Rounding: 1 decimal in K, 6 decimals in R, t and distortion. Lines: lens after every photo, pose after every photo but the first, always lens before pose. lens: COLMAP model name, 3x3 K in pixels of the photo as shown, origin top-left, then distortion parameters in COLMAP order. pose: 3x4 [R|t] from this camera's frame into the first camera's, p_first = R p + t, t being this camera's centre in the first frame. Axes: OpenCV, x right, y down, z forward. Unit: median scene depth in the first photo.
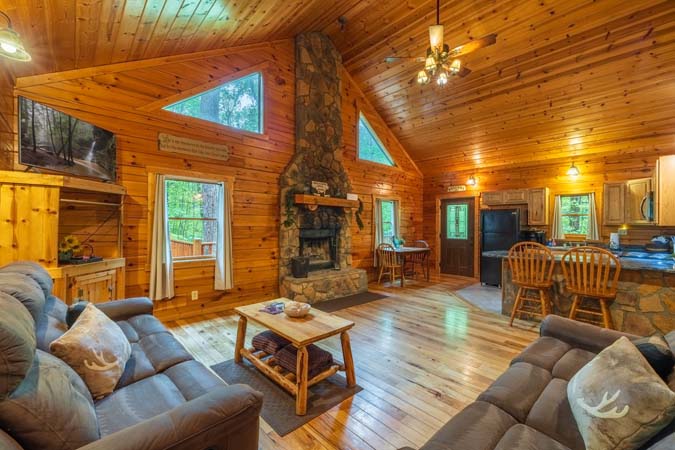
lens RADIAL K [[283.2, 0, 336.5], [0, 283.2, 224.0], [0, 0, 1]] dist [0.001586, -0.000598]
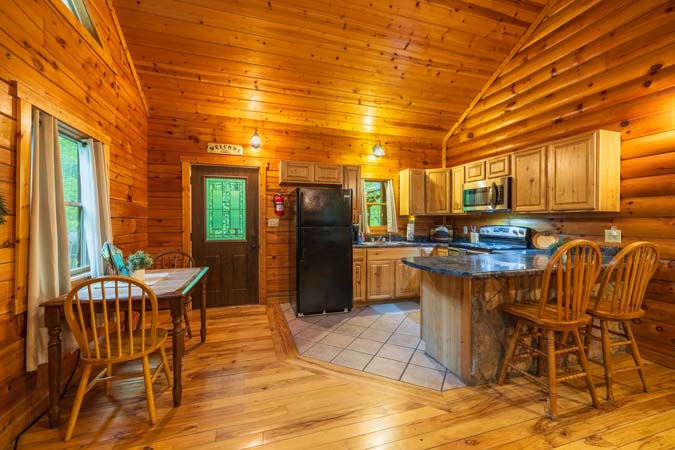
lens RADIAL K [[283.2, 0, 338.5], [0, 283.2, 223.4], [0, 0, 1]] dist [0.001586, -0.000598]
pose [[0.423036, -0.011431, 0.906041, 0.026205], [0.001748, 0.999929, 0.011799, 0.018365], [-0.906111, -0.003408, 0.423026, 0.815738]]
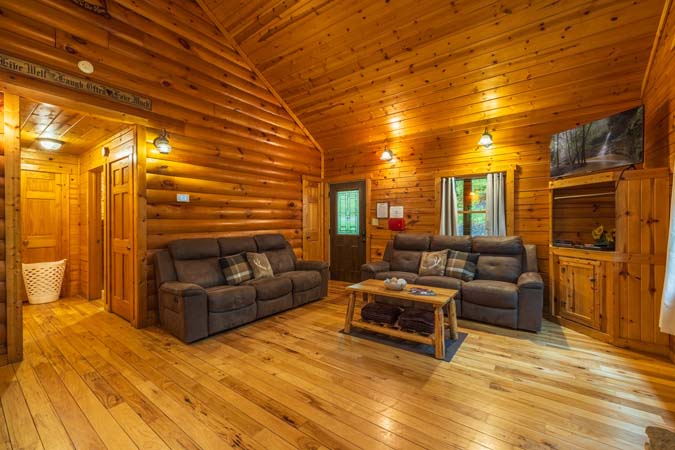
lens RADIAL K [[283.2, 0, 338.5], [0, 283.2, 223.5], [0, 0, 1]] dist [0.001586, -0.000598]
pose [[-0.983061, -0.004622, -0.183222, 0.155520], [-0.004798, 0.999988, 0.000515, 0.020233], [0.183217, 0.001386, -0.983071, 1.044757]]
